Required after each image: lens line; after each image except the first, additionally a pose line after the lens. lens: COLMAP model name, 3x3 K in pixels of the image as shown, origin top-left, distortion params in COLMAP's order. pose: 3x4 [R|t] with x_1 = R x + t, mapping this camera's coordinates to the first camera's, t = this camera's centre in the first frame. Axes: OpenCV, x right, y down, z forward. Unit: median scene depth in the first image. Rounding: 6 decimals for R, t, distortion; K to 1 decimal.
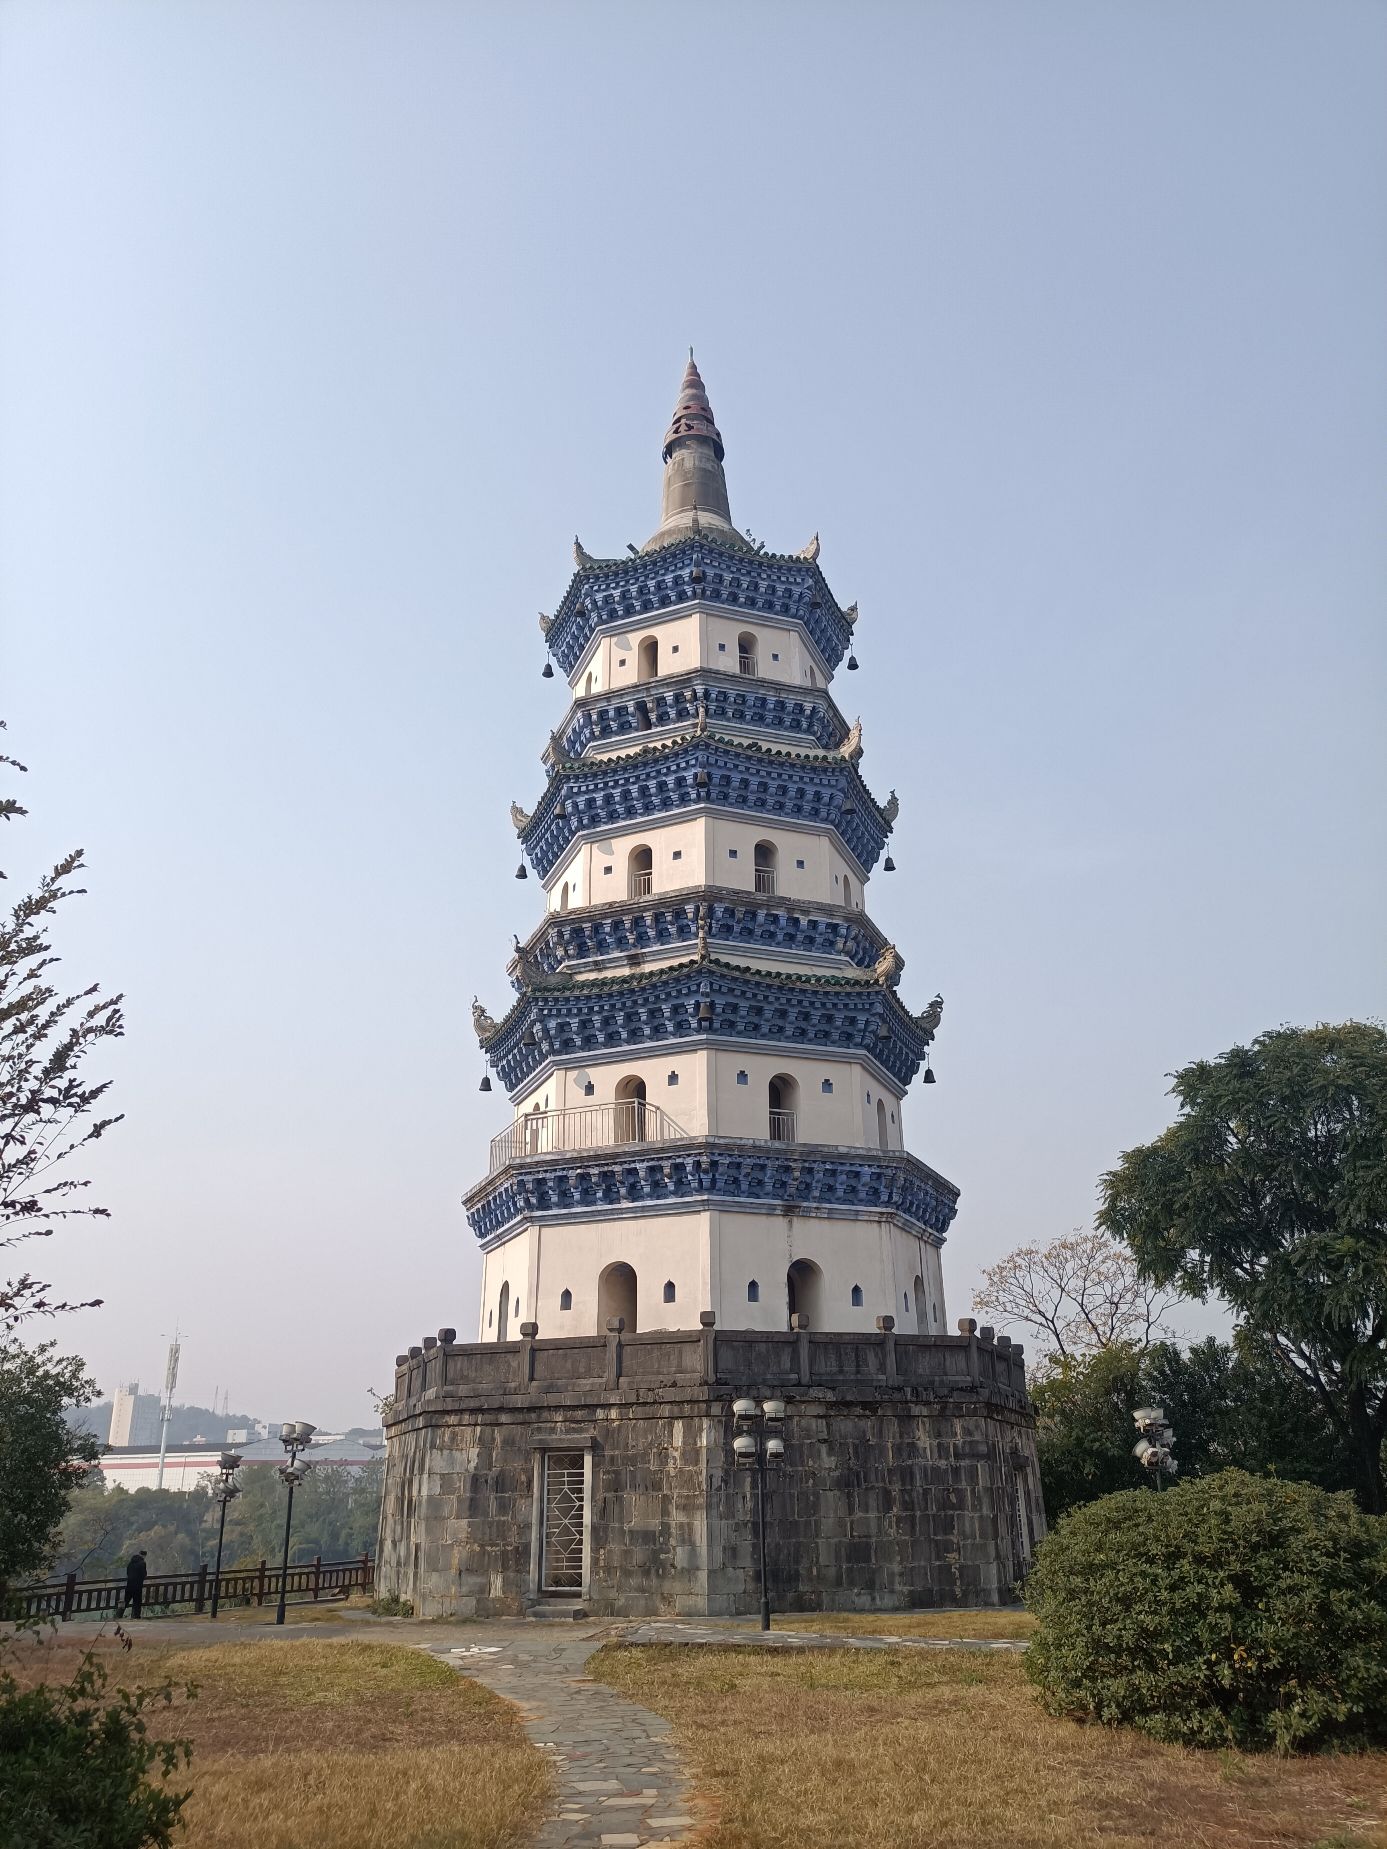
lens RADIAL K [[1405.0, 0, 692.0], [0, 1405.0, 917.1], [0, 0, 1]] dist [0.057830, -0.040772]
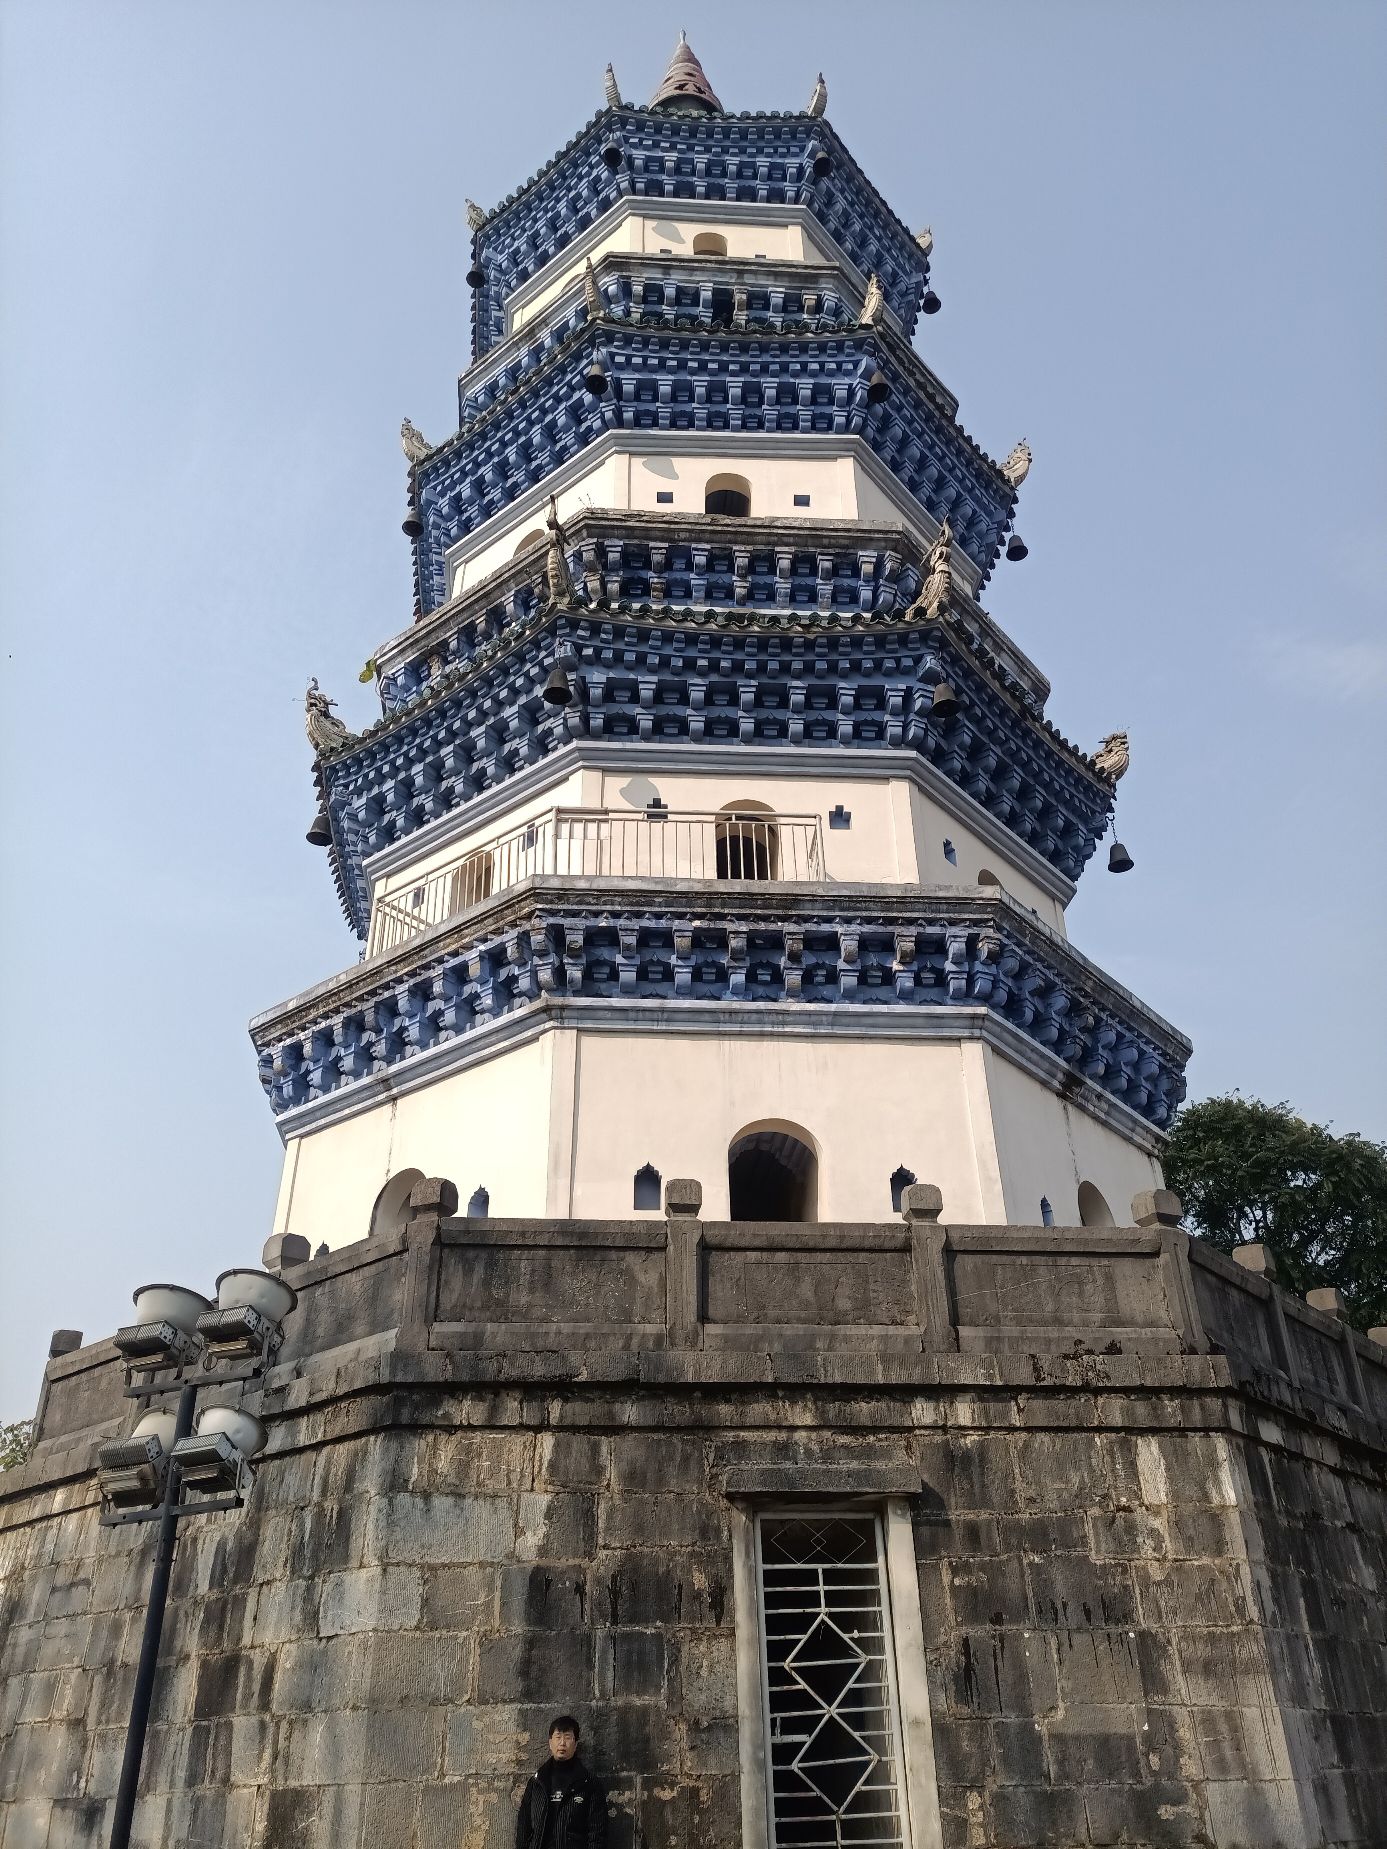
lens RADIAL K [[1405.0, 0, 693.7], [0, 1405.0, 905.6], [0, 0, 1]] dist [0.057830, -0.040772]
pose [[0.879185, 0.247396, 0.407220, -0.257341], [-0.174010, 0.962321, -0.208947, 0.257188], [-0.443569, 0.112843, 0.889108, 0.555975]]
